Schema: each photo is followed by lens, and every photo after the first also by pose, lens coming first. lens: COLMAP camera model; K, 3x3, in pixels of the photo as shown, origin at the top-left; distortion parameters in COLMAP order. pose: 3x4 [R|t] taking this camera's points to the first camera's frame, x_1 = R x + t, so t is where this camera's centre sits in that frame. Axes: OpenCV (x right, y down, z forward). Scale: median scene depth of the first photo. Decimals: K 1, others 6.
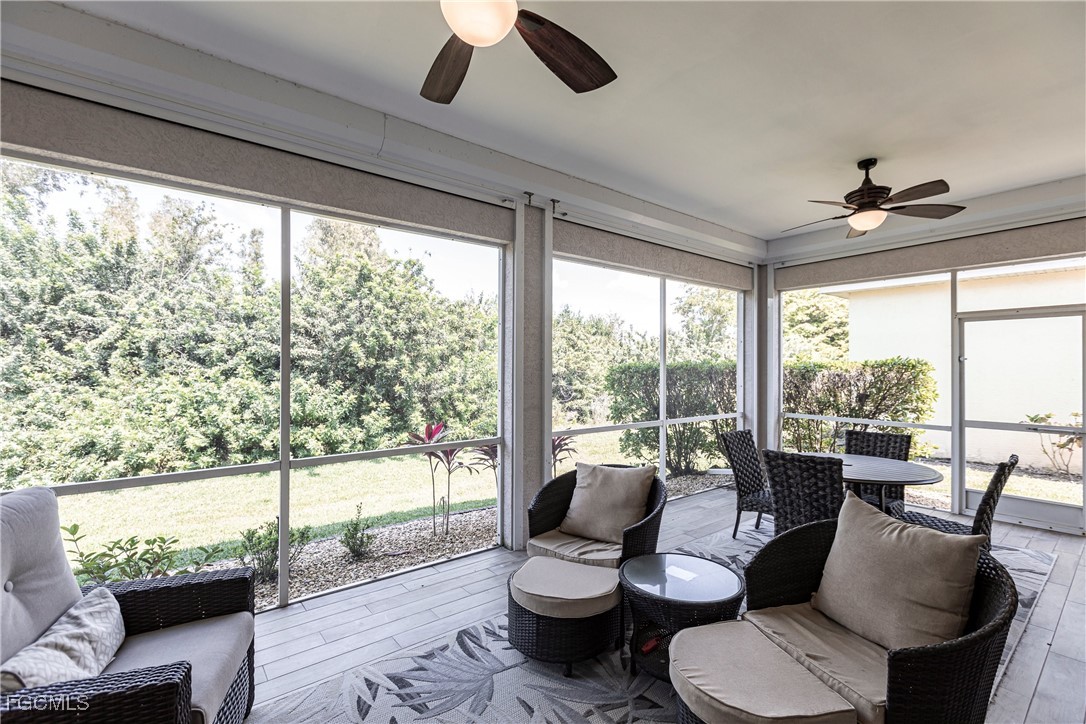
lens RADIAL K [[476.2, 0, 544.4], [0, 476.2, 361.9], [0, 0, 1]] dist [0.001214, -0.001314]
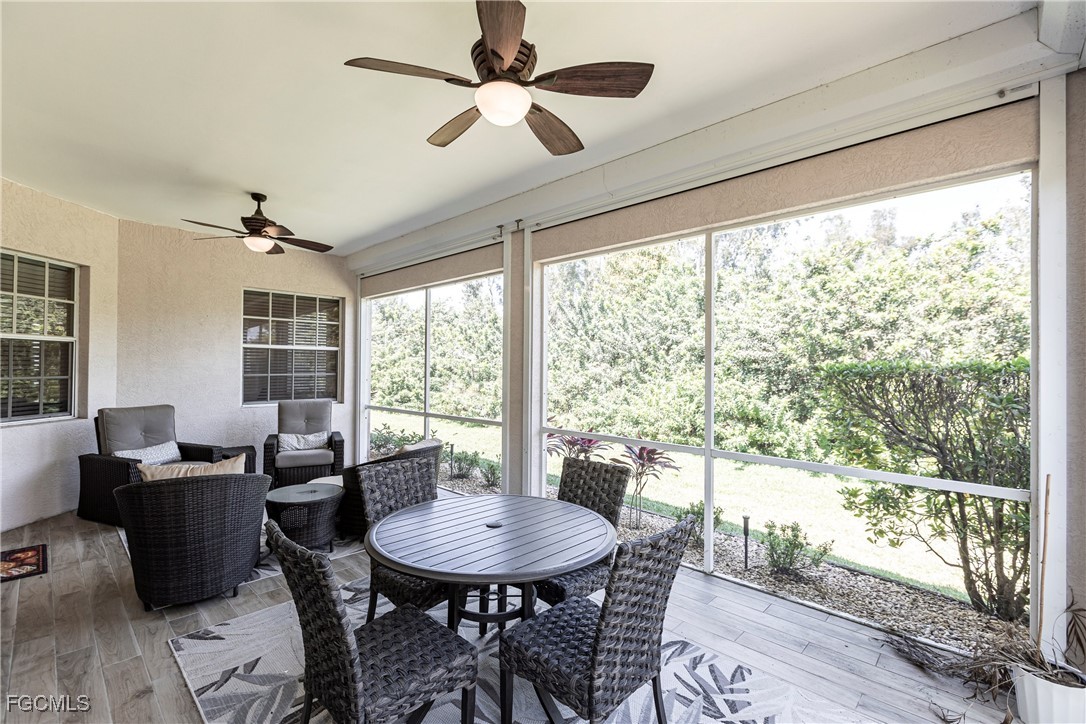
lens RADIAL K [[476.2, 0, 544.4], [0, 476.2, 361.9], [0, 0, 1]] dist [0.001214, -0.001314]
pose [[0.134162, -0.009477, -0.990914, 0.560280], [0.001798, 0.999955, -0.009320, 0.004268], [0.990958, -0.000532, 0.134173, 0.443560]]
